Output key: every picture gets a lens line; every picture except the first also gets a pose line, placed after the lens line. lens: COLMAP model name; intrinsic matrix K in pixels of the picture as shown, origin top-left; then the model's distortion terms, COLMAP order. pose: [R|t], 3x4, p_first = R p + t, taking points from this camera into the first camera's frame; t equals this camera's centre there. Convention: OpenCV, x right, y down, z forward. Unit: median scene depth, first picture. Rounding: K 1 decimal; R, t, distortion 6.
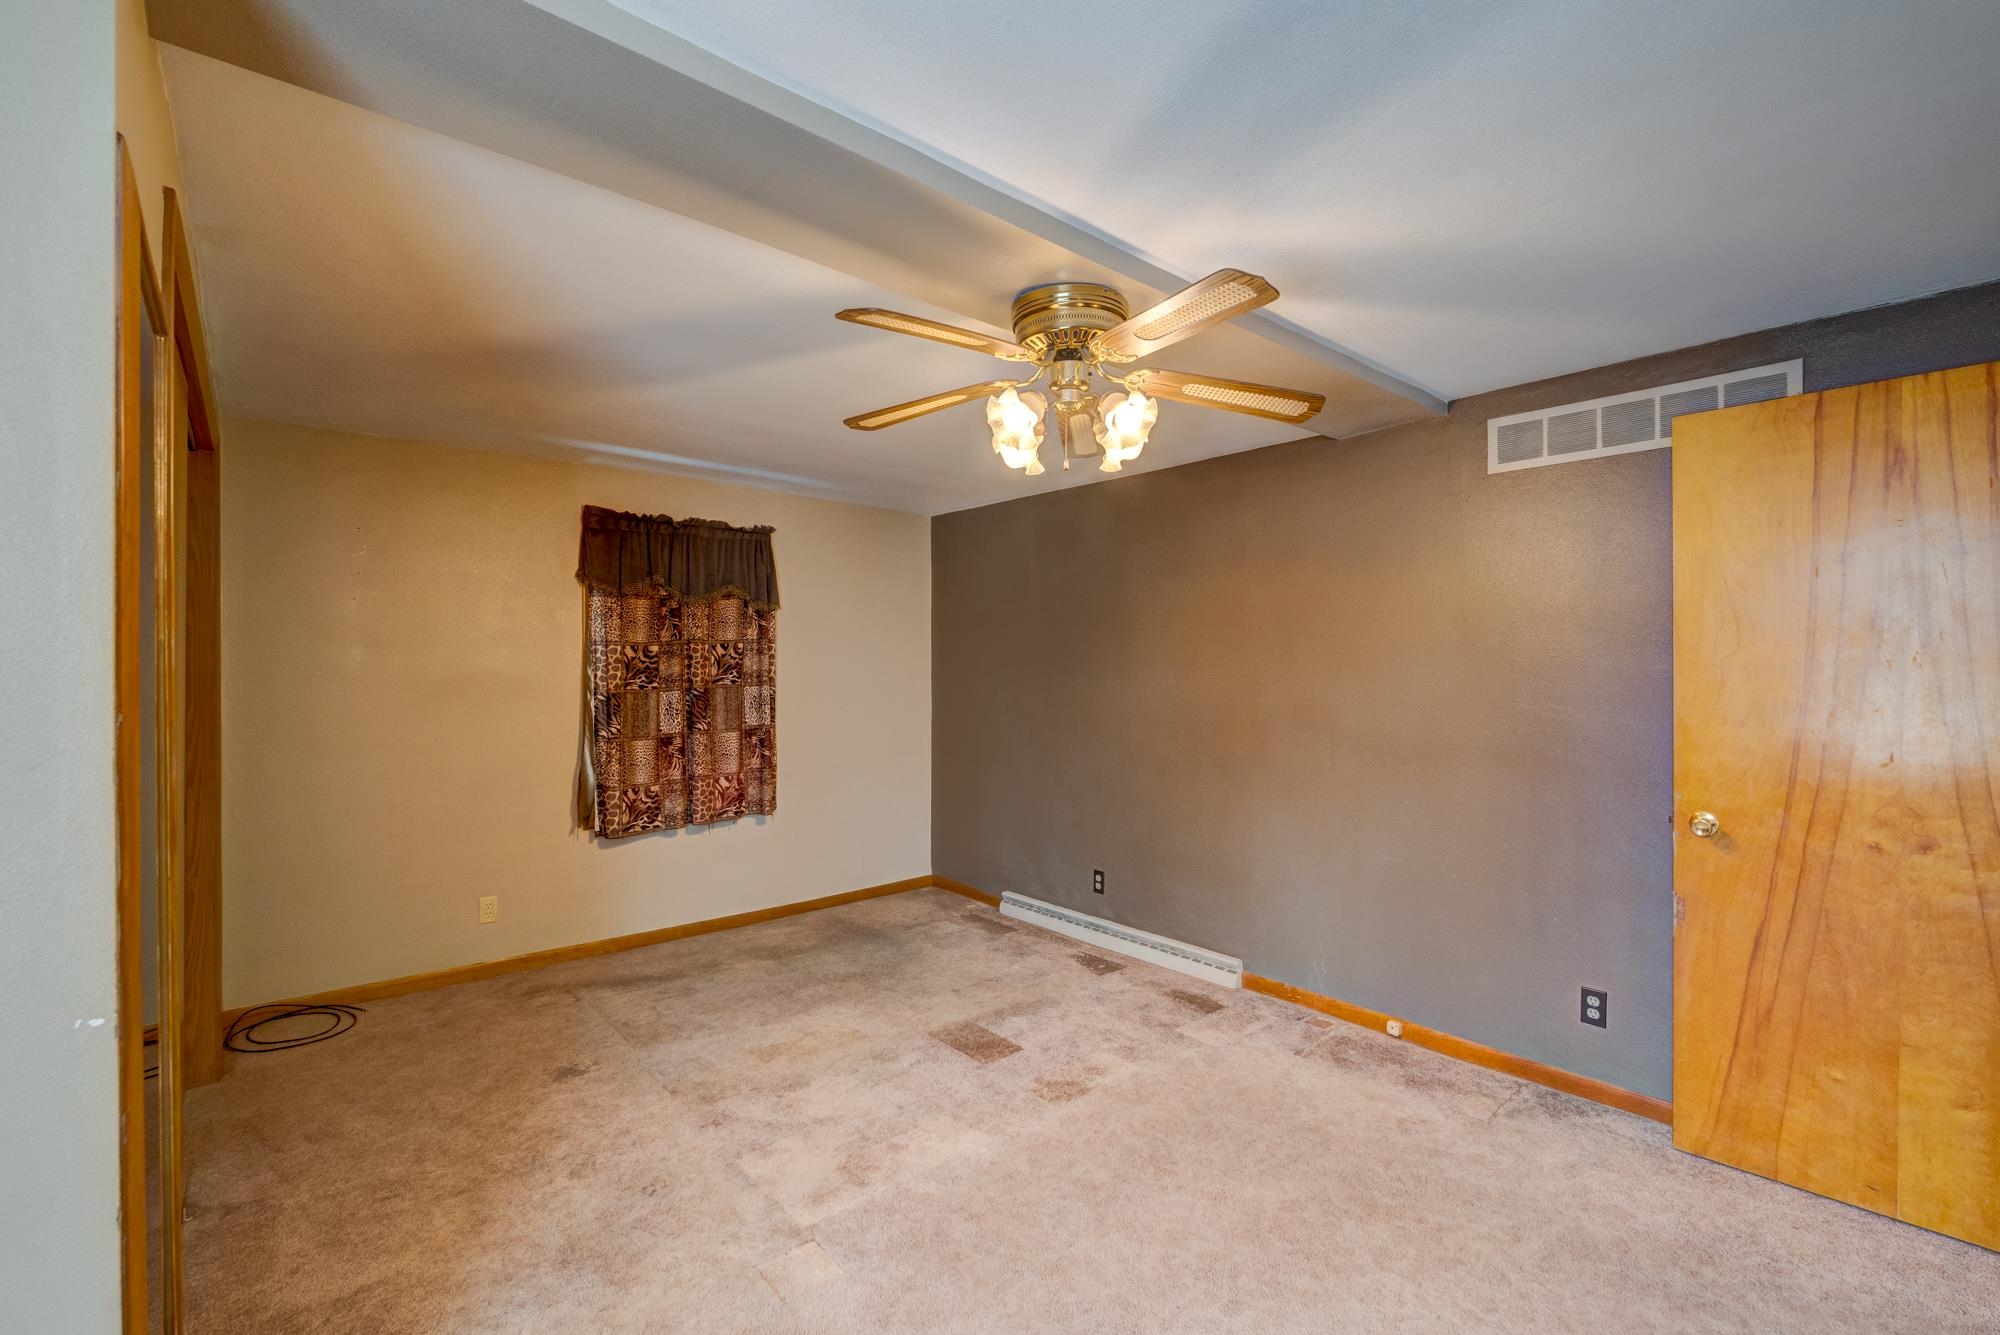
lens RADIAL K [[871.2, 0, 1001.8], [0, 871.2, 680.9], [0, 0, 1]] dist [-0.006950, 0.000586]
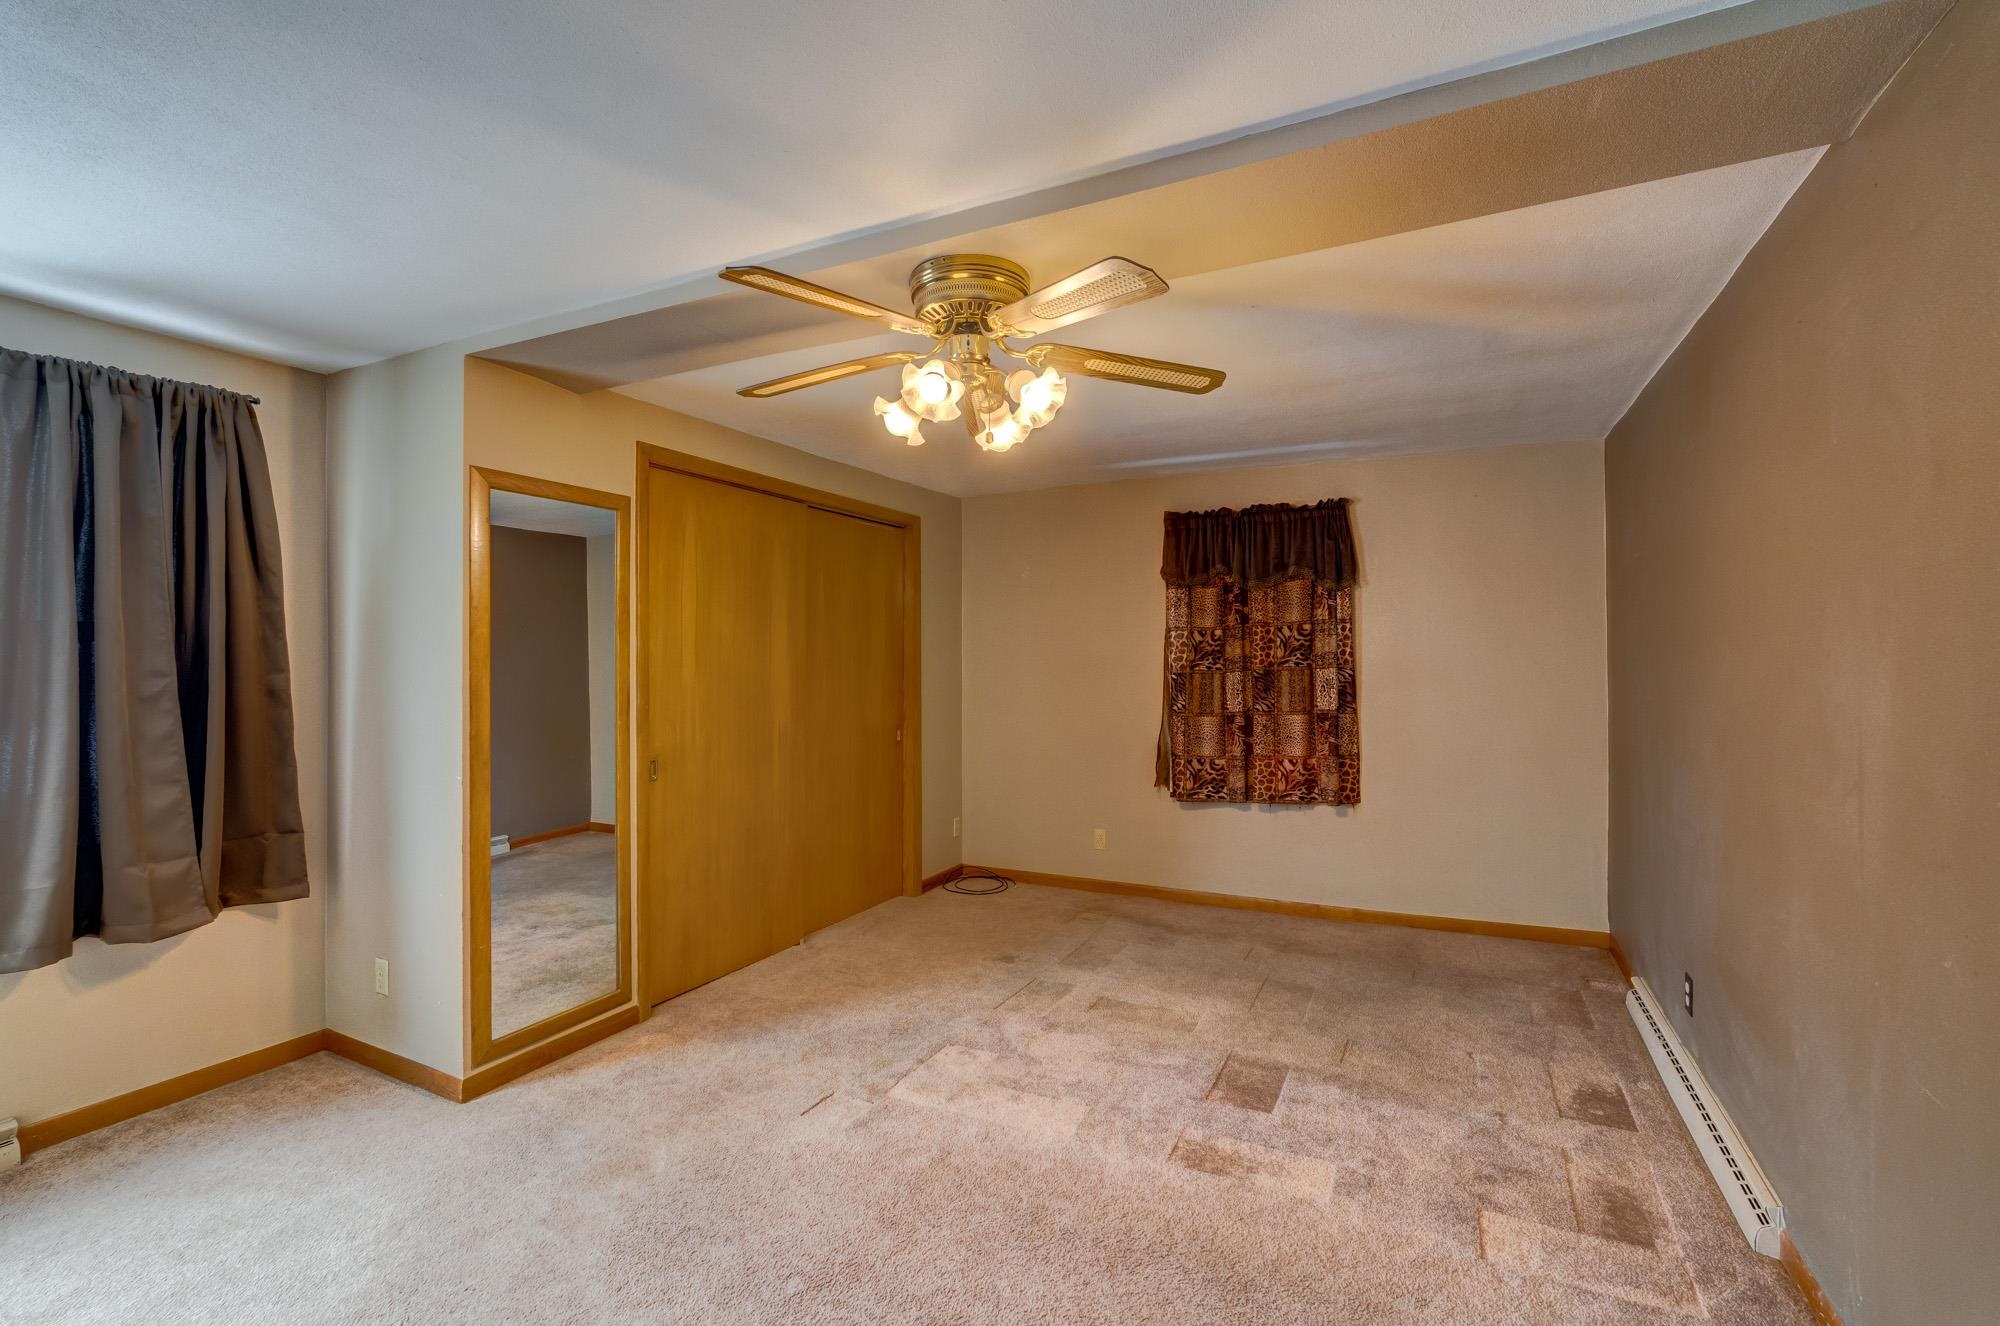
lens RADIAL K [[885.6, 0, 1014.7], [0, 885.6, 665.1], [0, 0, 1]] dist [-0.005046, 0.000332]
pose [[0.392743, 0.006112, -0.919628, 0.519649], [-0.004645, 0.999978, 0.004663, -0.000699], [0.919636, 0.002441, 0.392763, 0.339046]]
